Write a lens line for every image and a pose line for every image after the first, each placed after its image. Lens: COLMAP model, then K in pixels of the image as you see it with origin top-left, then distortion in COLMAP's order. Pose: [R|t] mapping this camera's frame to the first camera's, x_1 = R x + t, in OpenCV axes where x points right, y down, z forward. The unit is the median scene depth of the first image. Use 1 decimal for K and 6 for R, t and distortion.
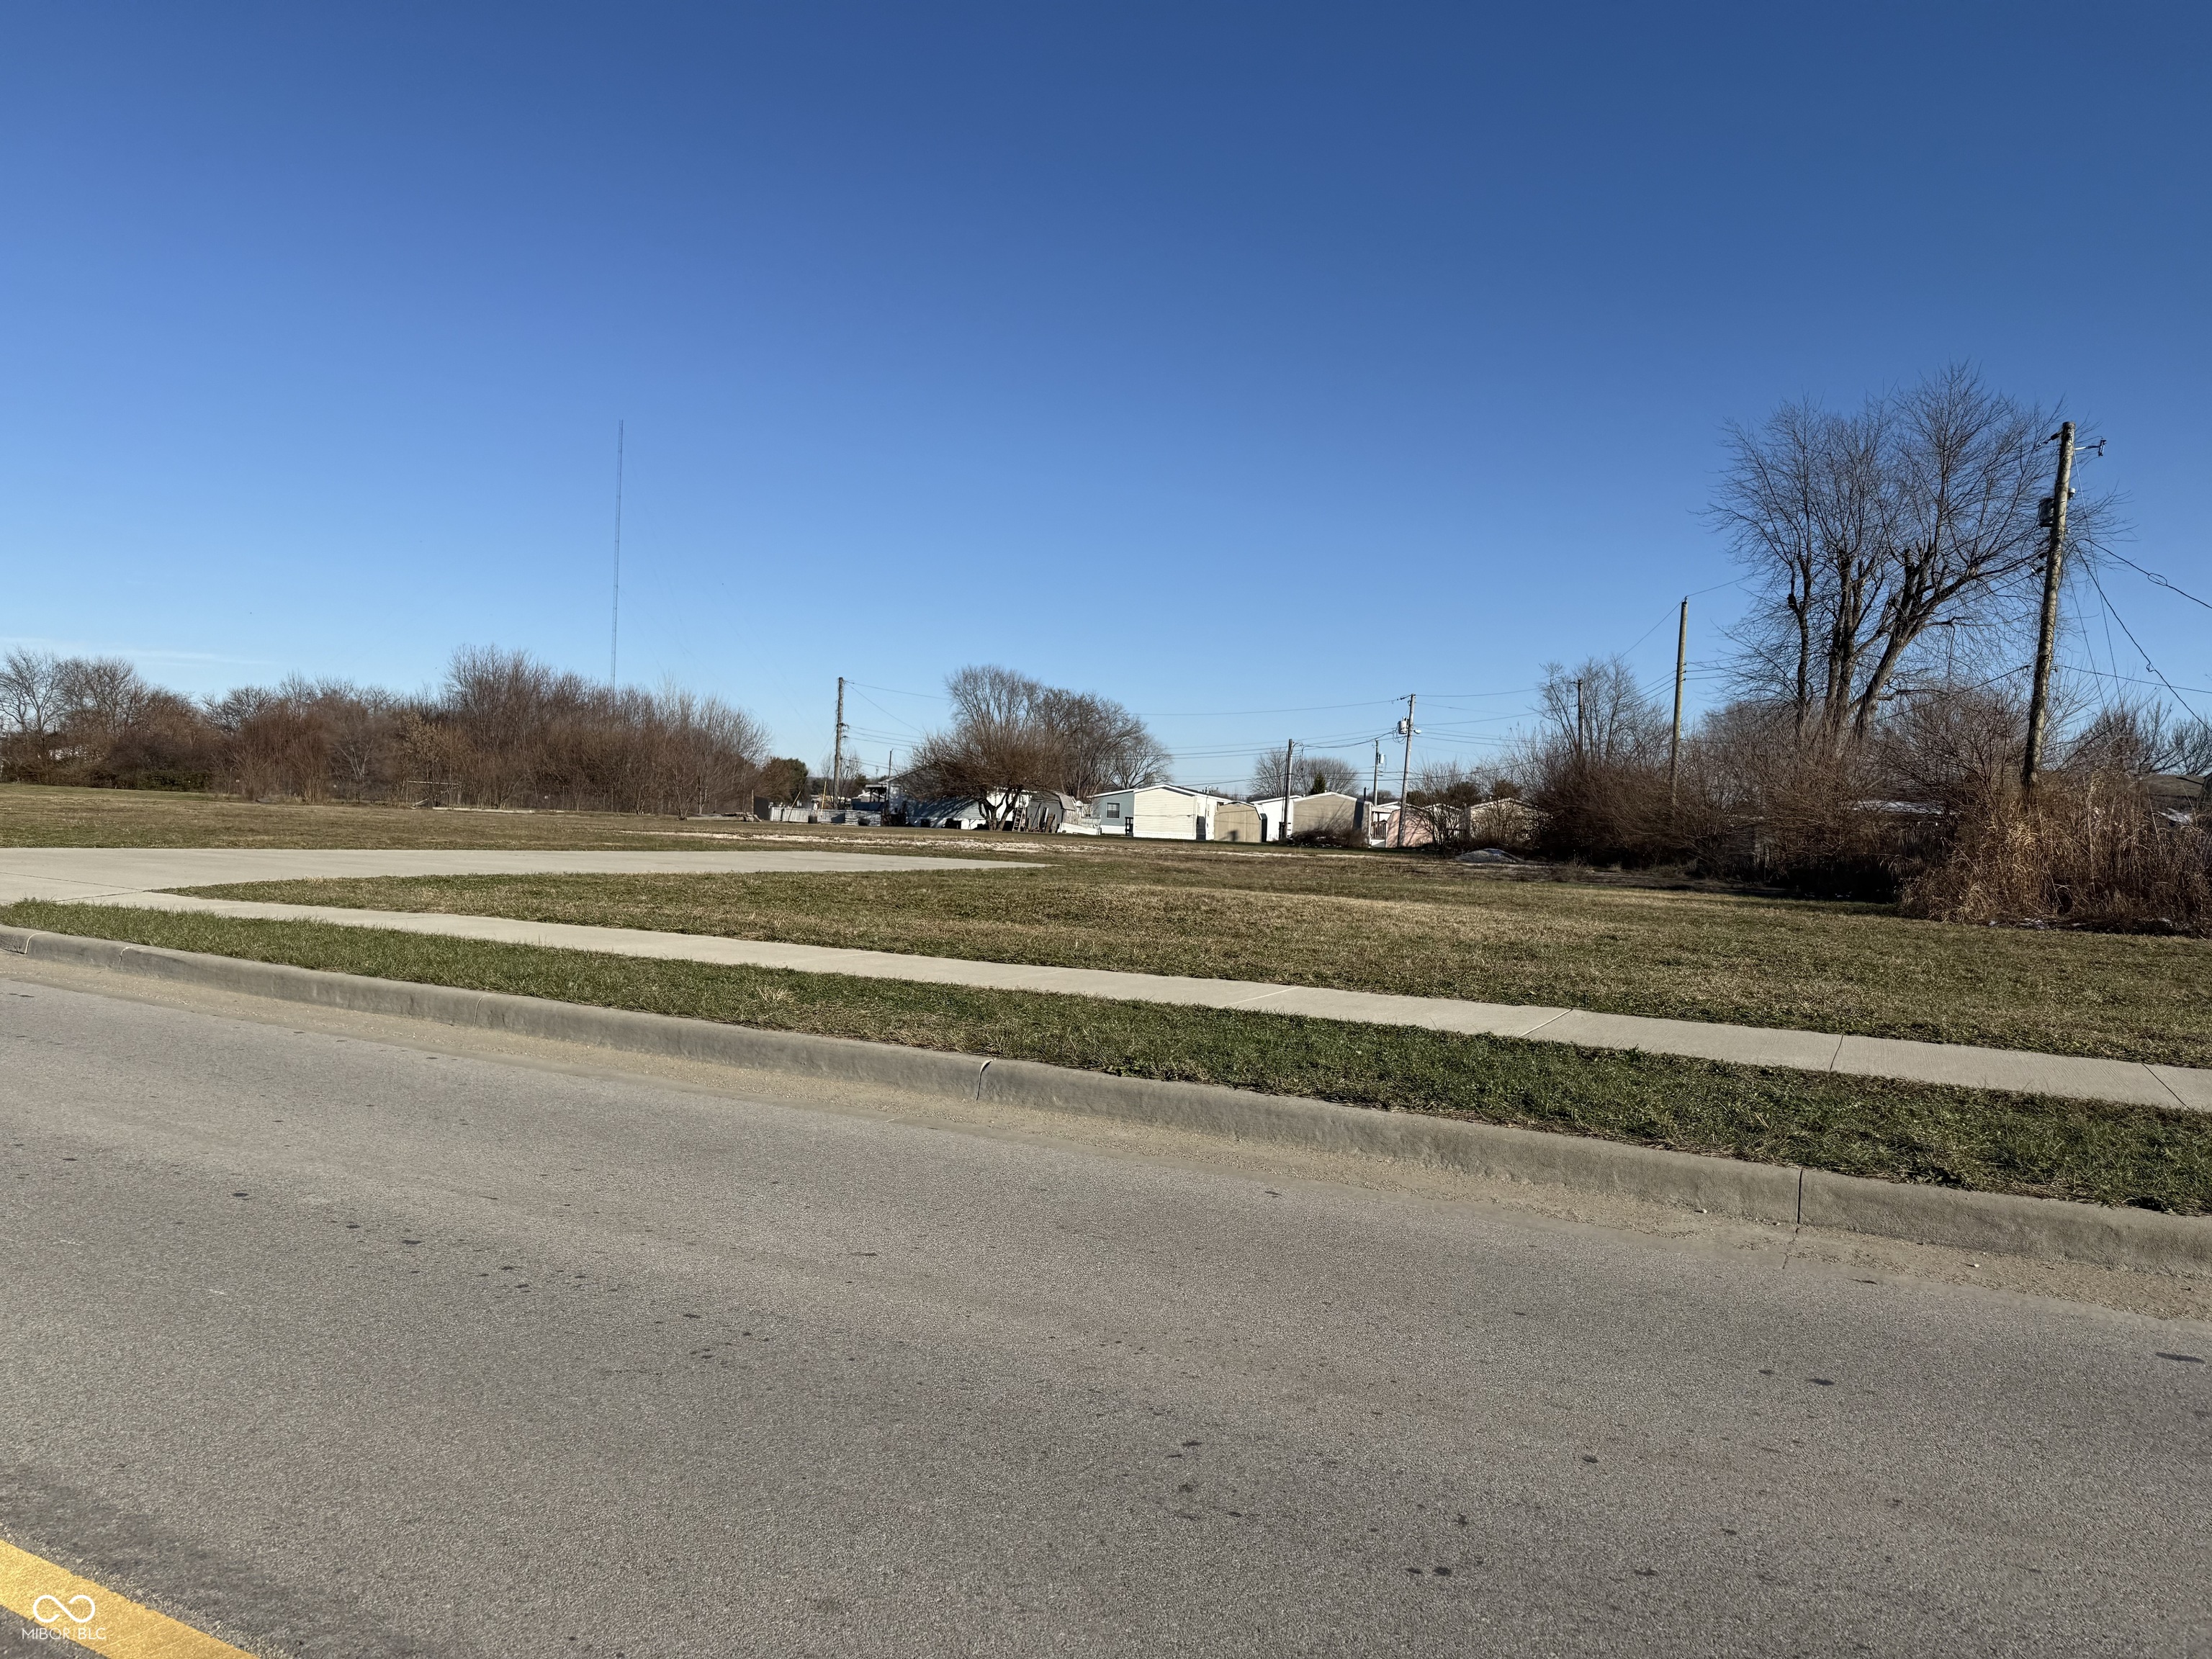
lens RADIAL K [[1545.0, 0, 1123.6], [0, 1545.0, 837.7], [0, 0, 1]] dist [0.128888, -0.210258]
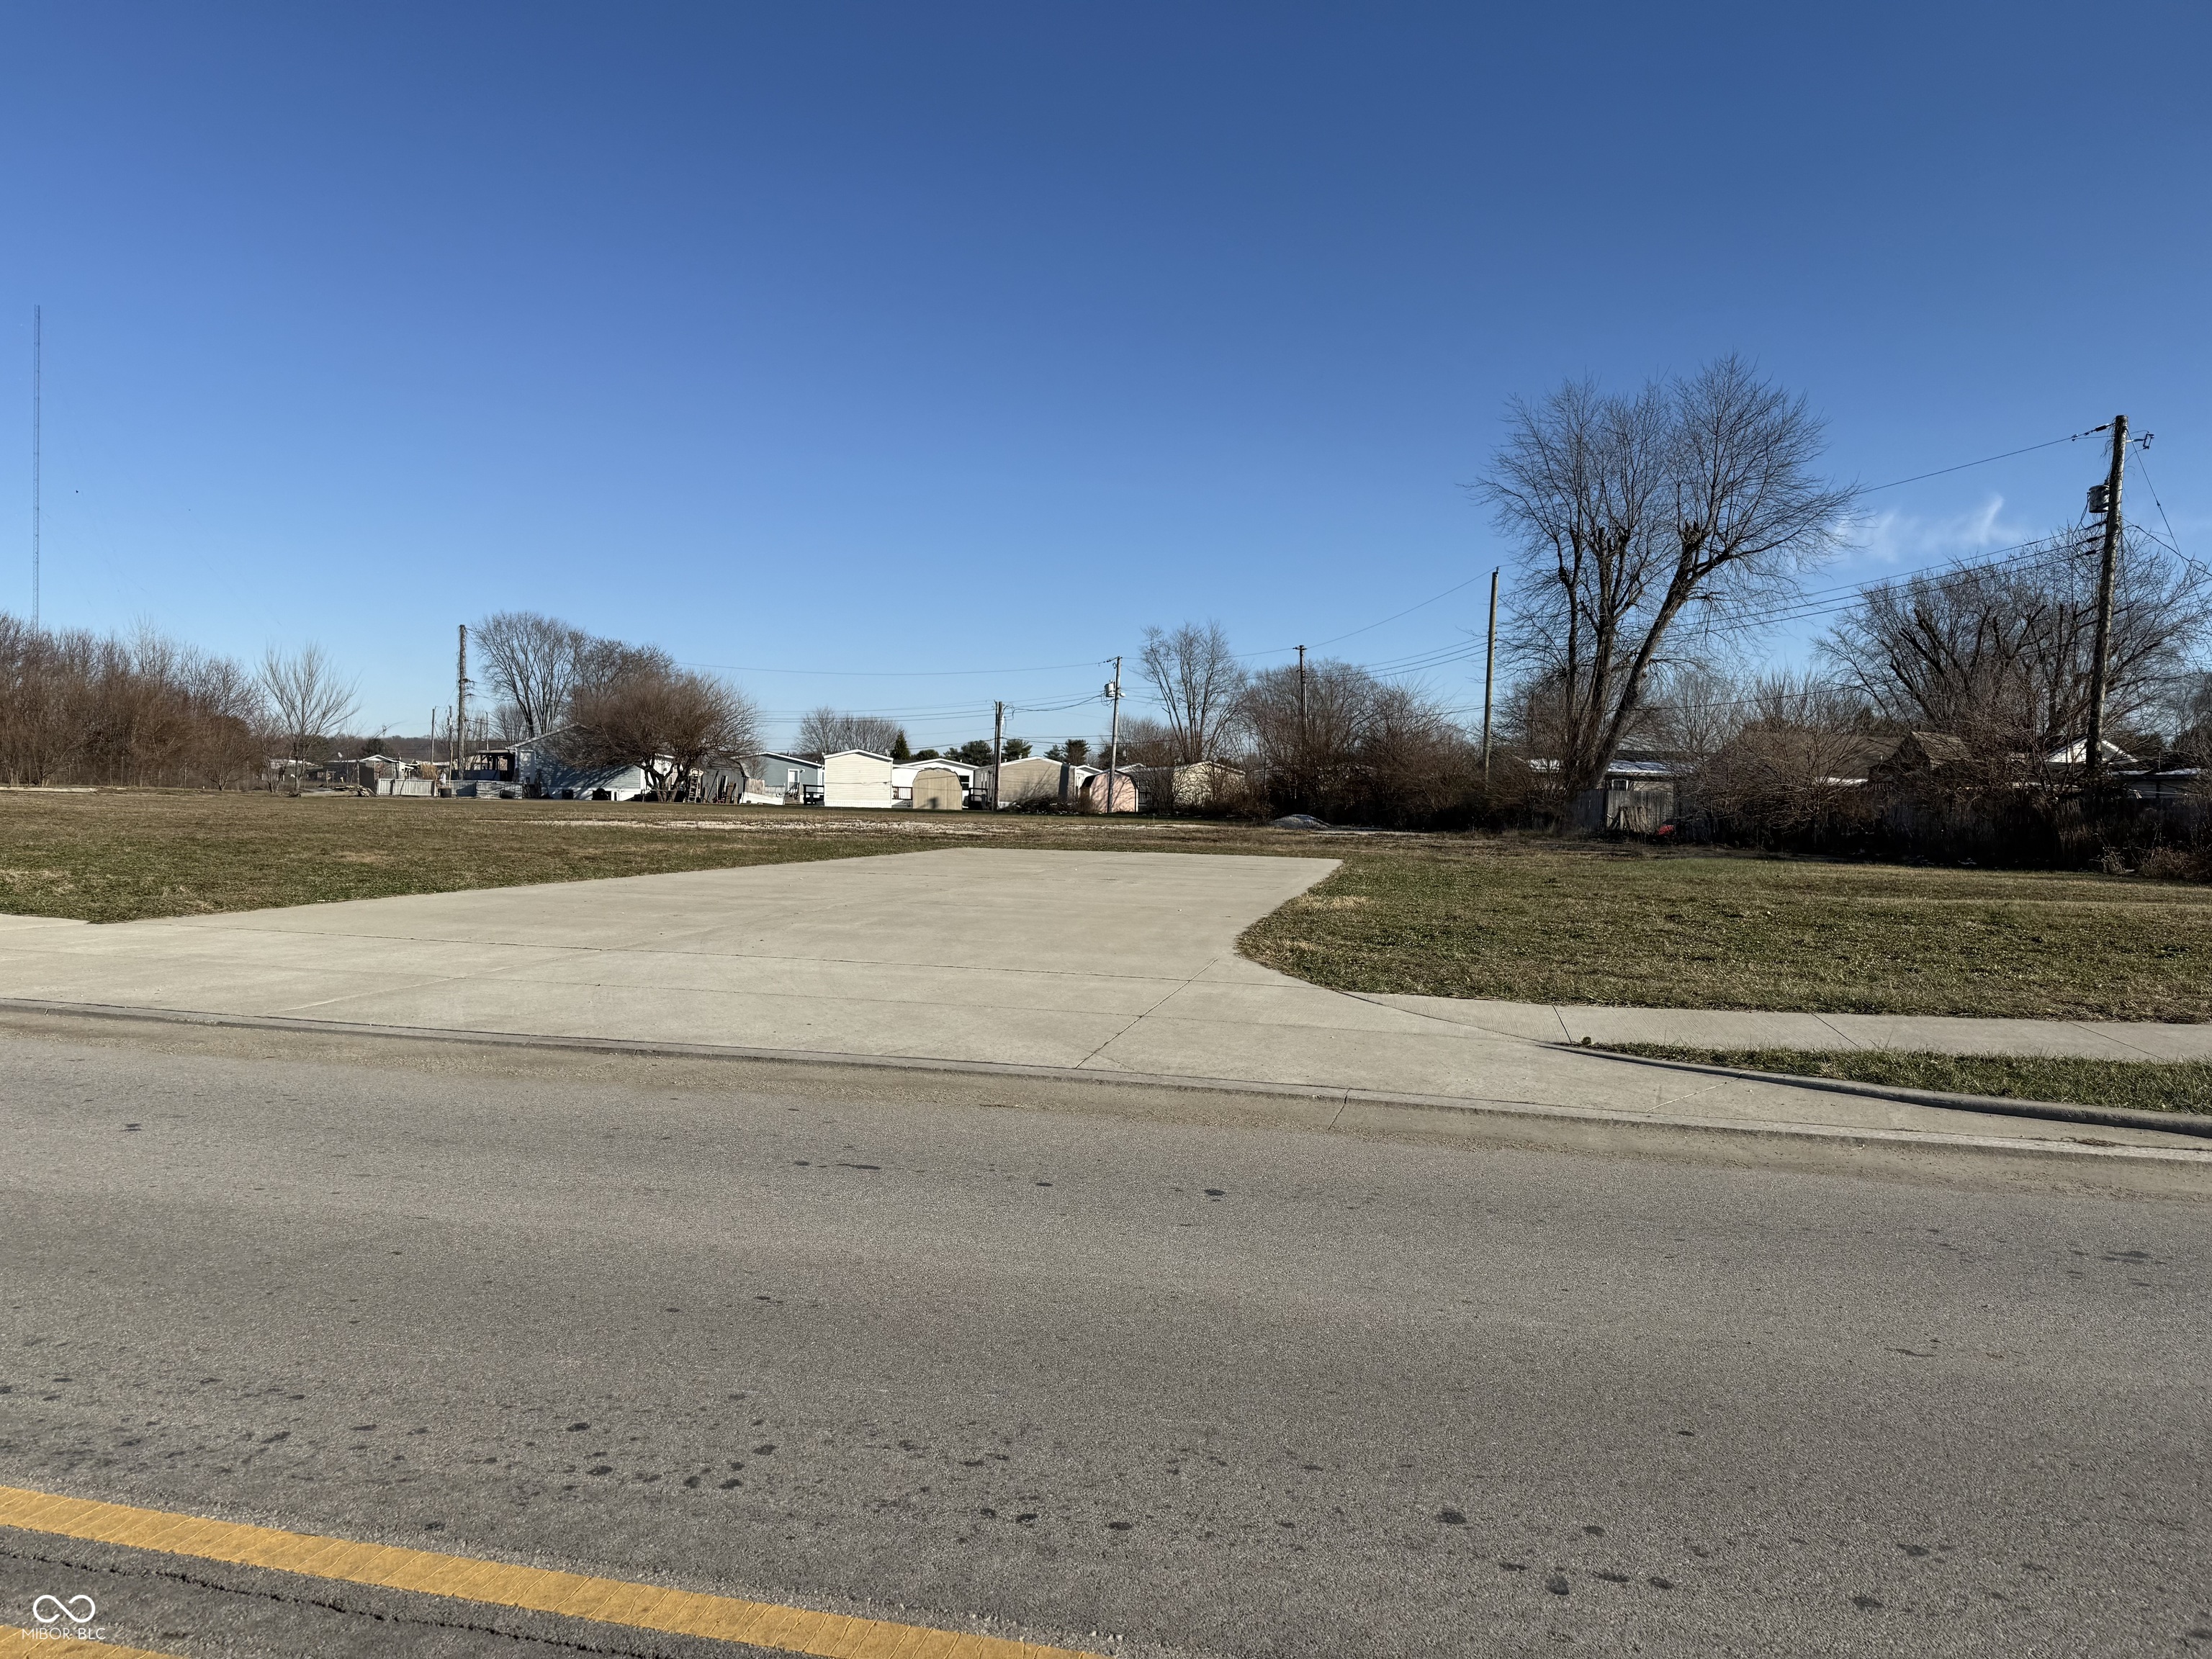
lens RADIAL K [[1538.5, 0, 1107.3], [0, 1538.5, 840.0], [0, 0, 1]] dist [0.146833, -0.237584]
pose [[0.944799, -0.026325, 0.326592, -0.129601], [0.016939, 0.999359, 0.031549, -0.006240], [-0.327213, -0.024275, 0.944639, 0.066438]]
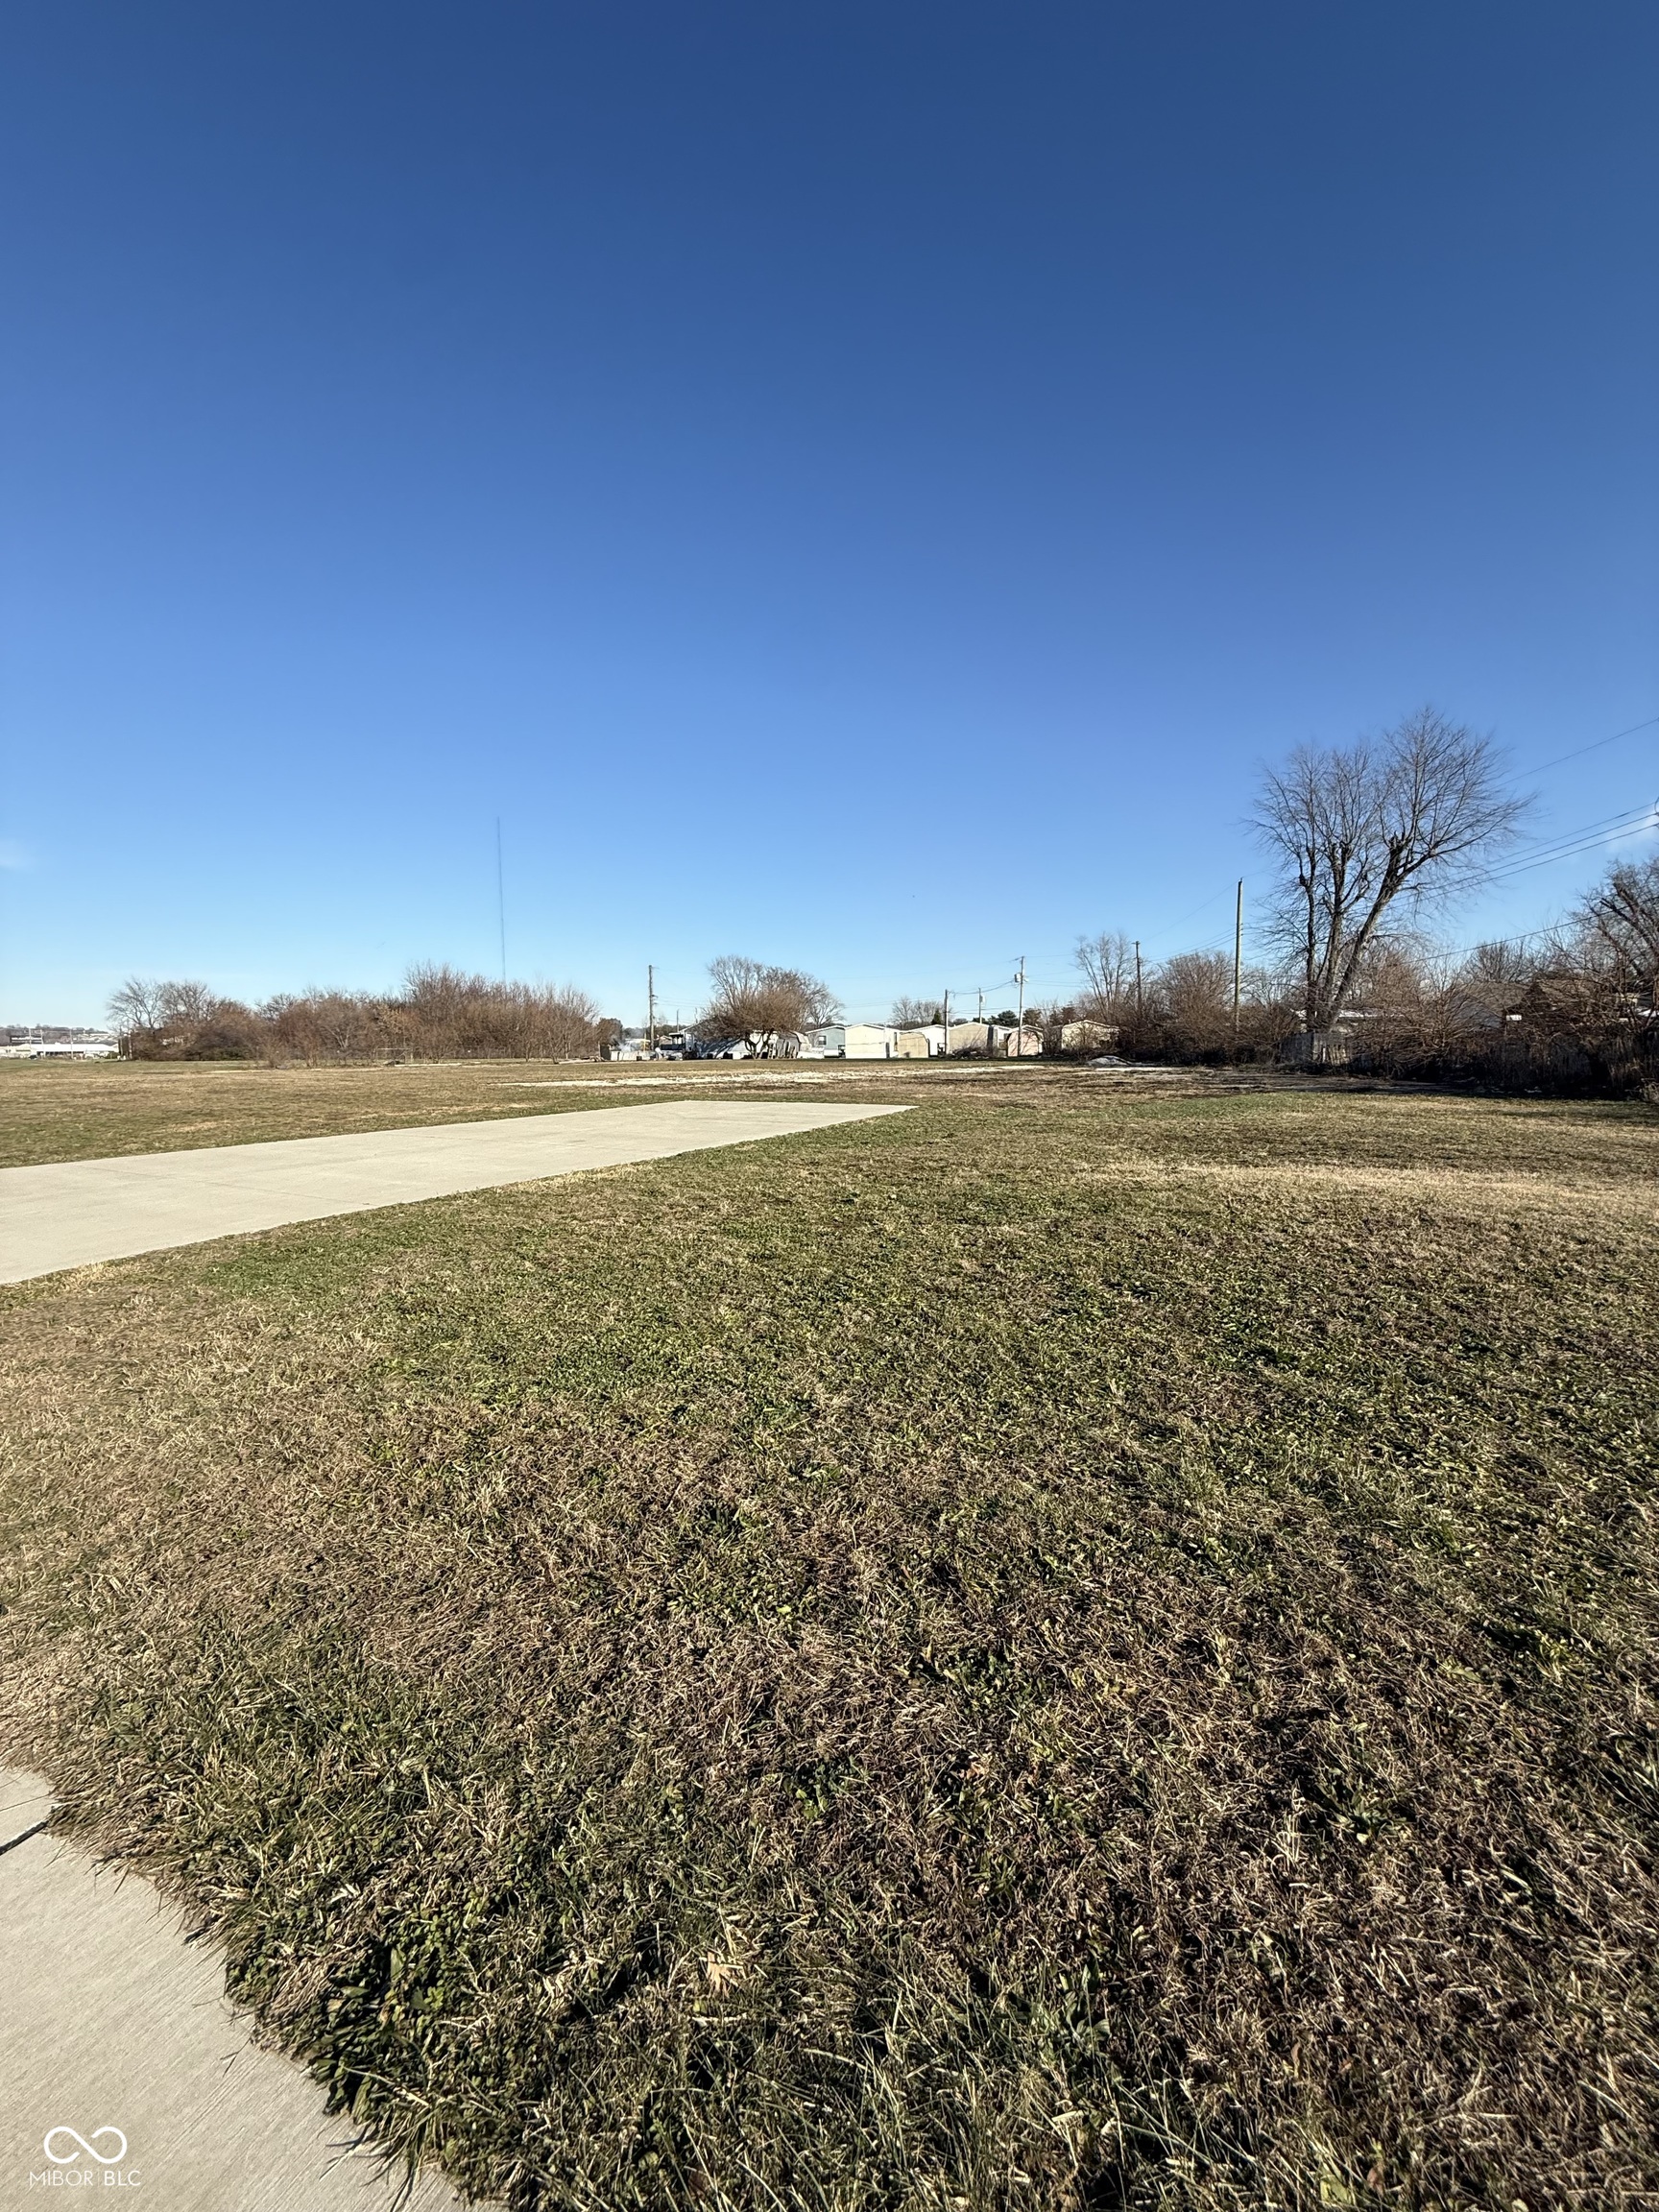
lens RADIAL K [[887.5, 0, 829.5], [0, 887.5, 1106.0], [0, 0, 1]] dist [-0.000409, 0.000660]
pose [[0.998011, -0.056837, 0.027278, -0.035375], [0.055092, 0.996618, 0.060964, -0.007542], [-0.030651, -0.059340, 0.997767, 0.099889]]
